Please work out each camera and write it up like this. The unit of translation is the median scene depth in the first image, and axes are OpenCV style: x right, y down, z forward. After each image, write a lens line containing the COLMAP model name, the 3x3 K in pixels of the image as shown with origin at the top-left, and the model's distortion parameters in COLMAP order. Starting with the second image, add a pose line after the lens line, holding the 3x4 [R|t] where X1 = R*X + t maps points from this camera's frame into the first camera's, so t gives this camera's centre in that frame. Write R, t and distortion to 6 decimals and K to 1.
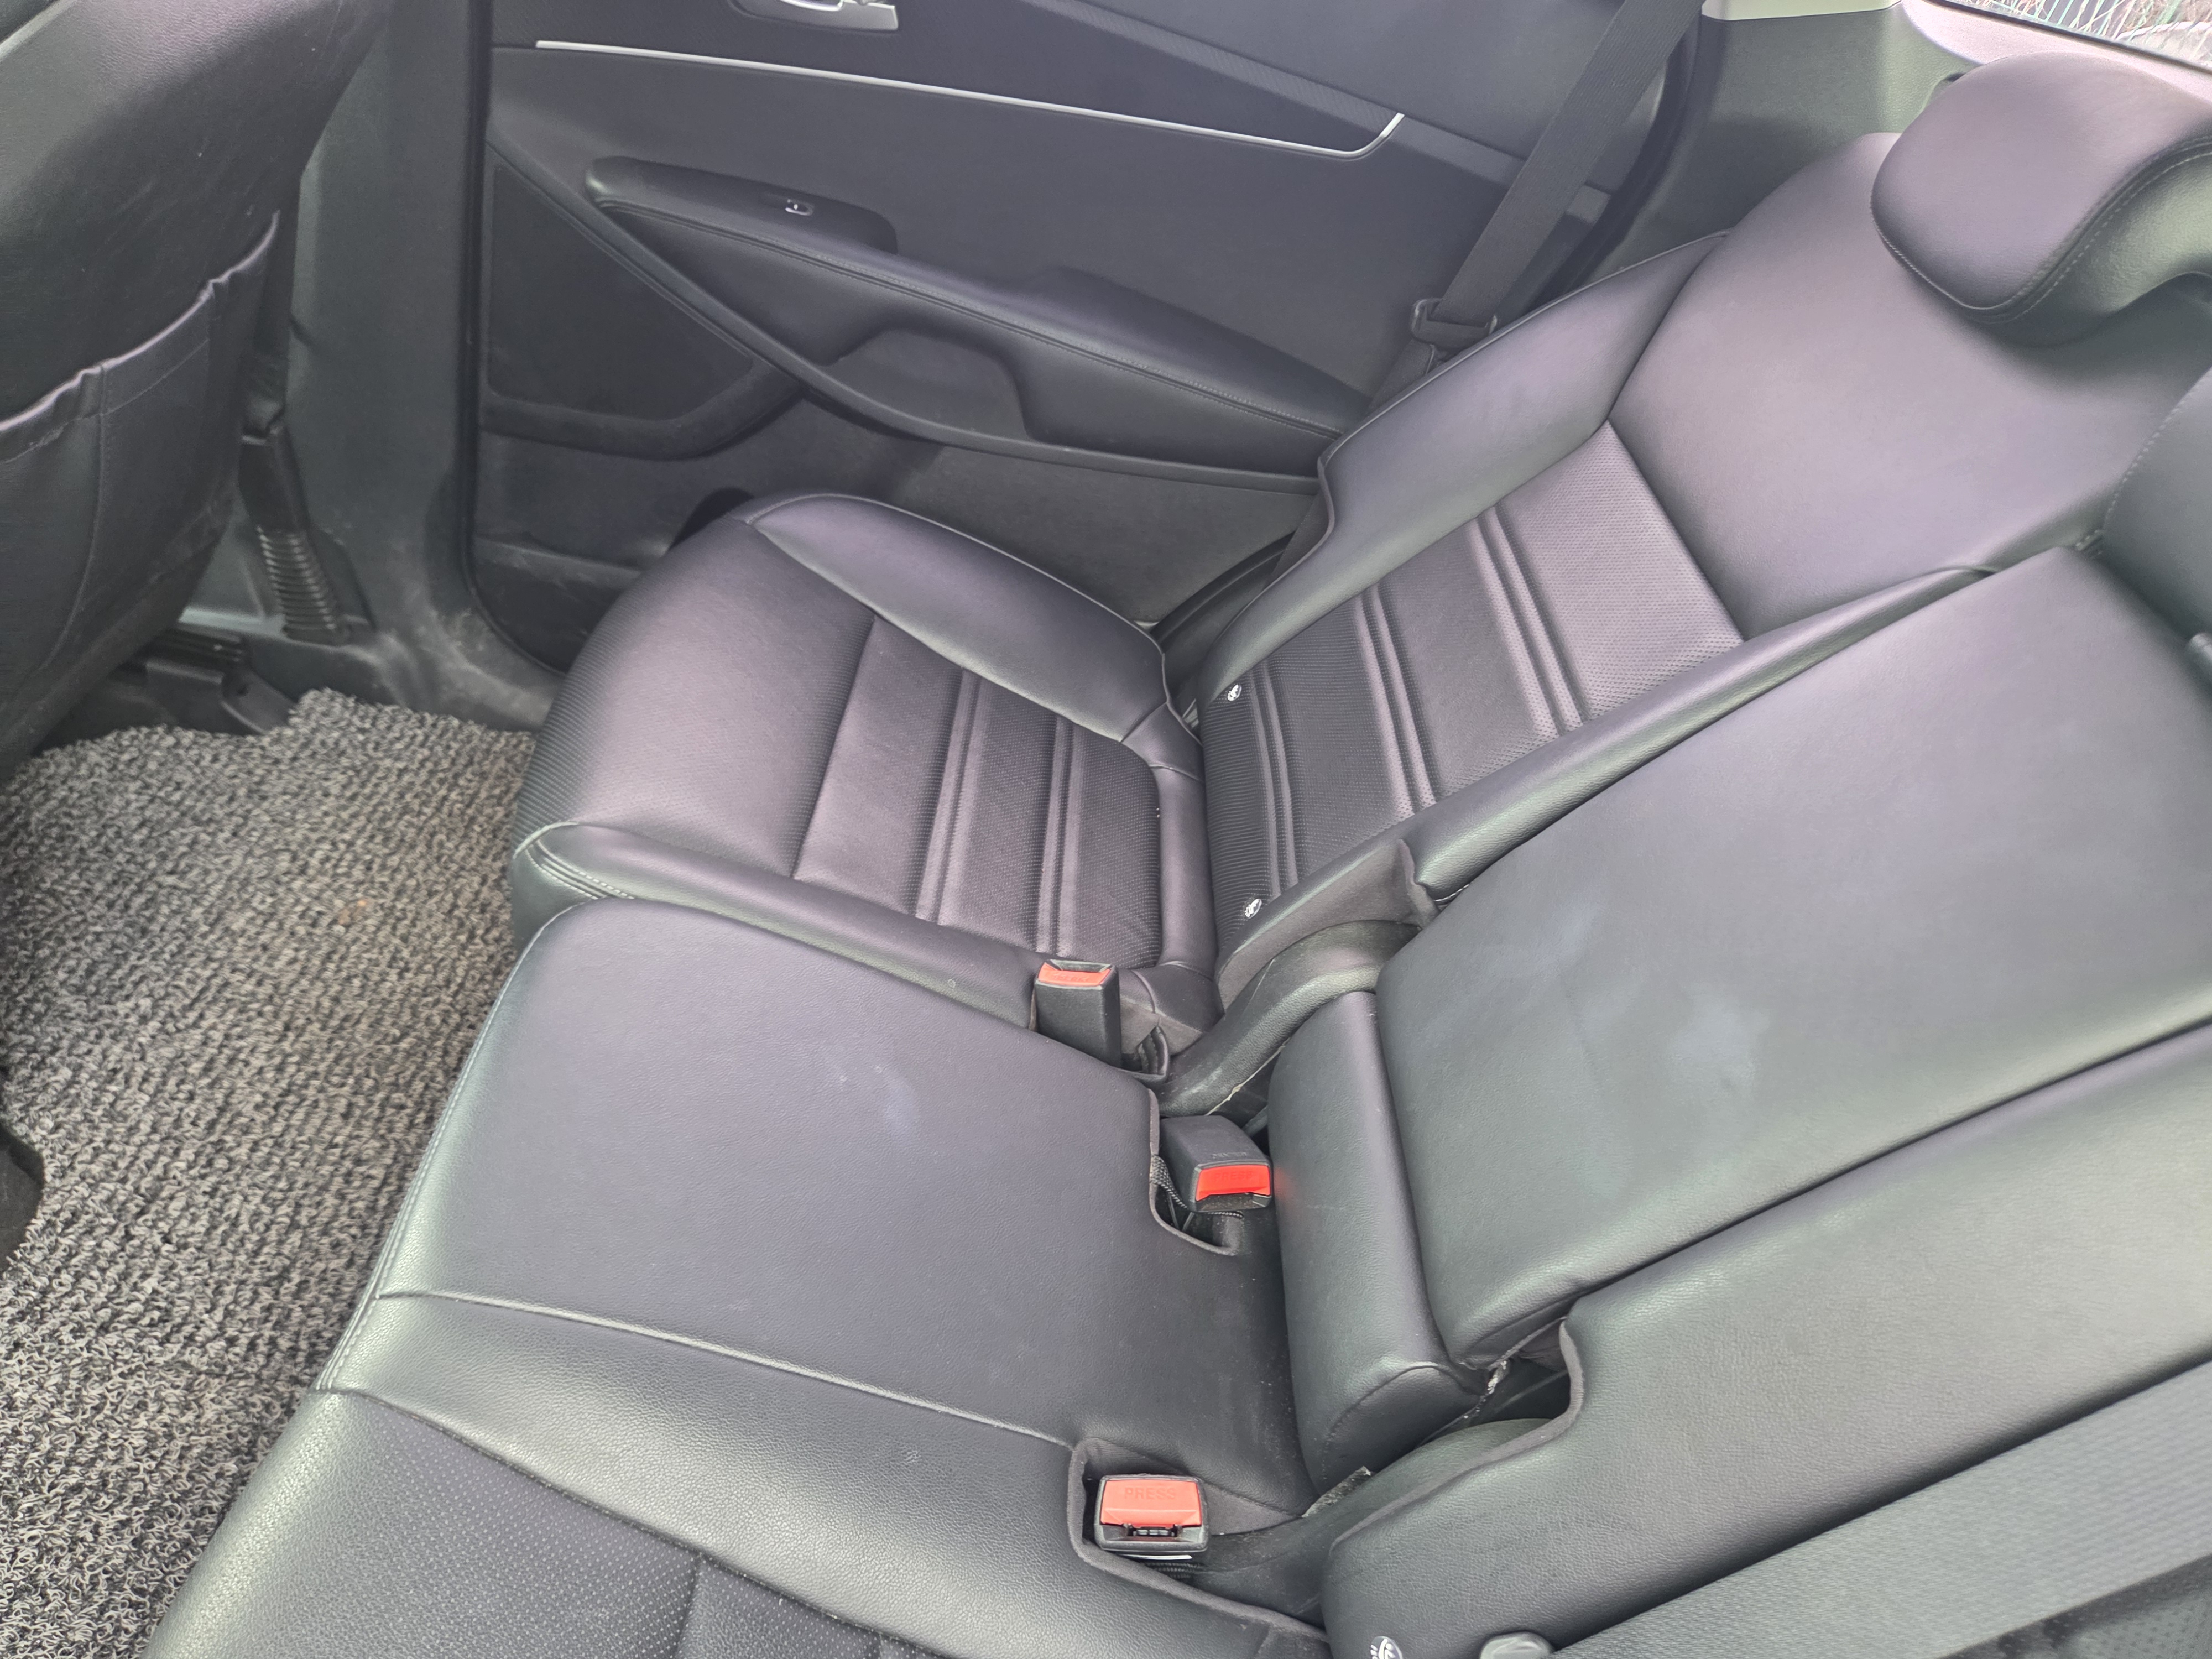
lens RADIAL K [[1527.5, 0, 1096.1], [0, 1527.5, 849.1], [0, 0, 1]] dist [0.050792, -0.050425]
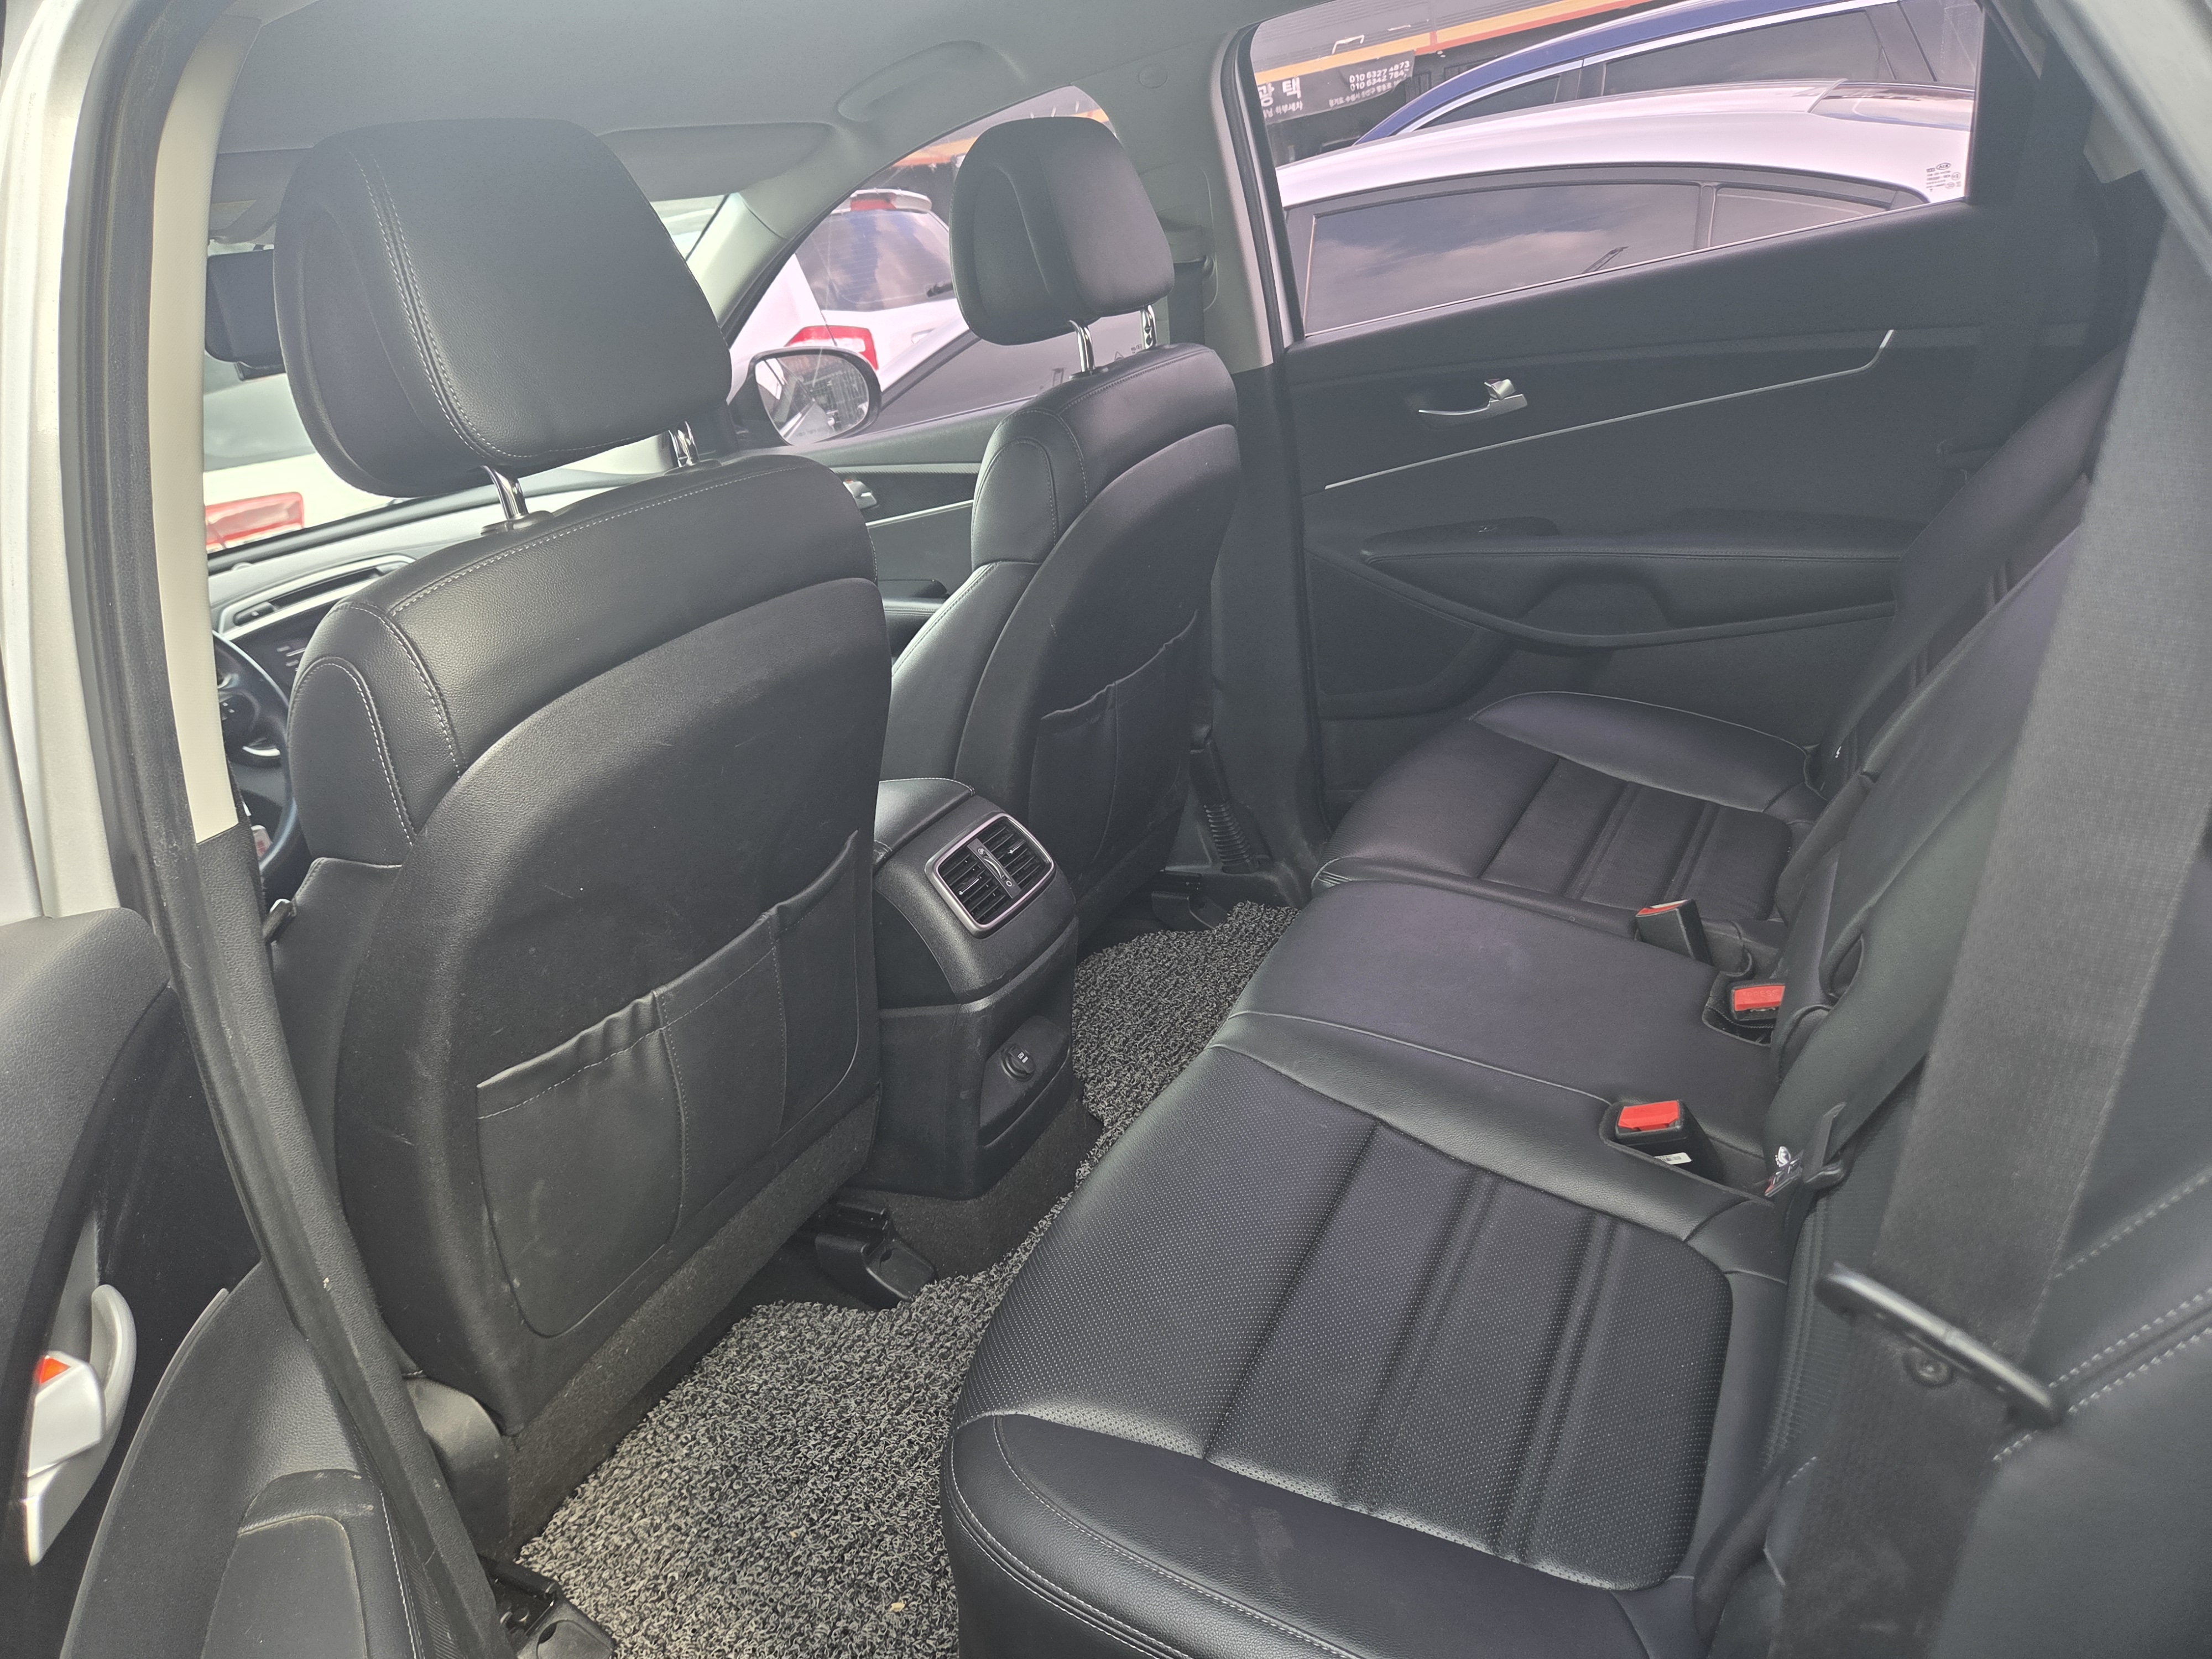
lens RADIAL K [[1527.5, 0, 1097.4], [0, 1527.5, 822.9], [0, 0, 1]] dist [0.050792, -0.050425]
pose [[0.815371, -0.197065, -0.544367, 0.280629], [0.024778, 0.951302, -0.307264, 0.345038], [0.578408, 0.237046, 0.780547, -0.379633]]
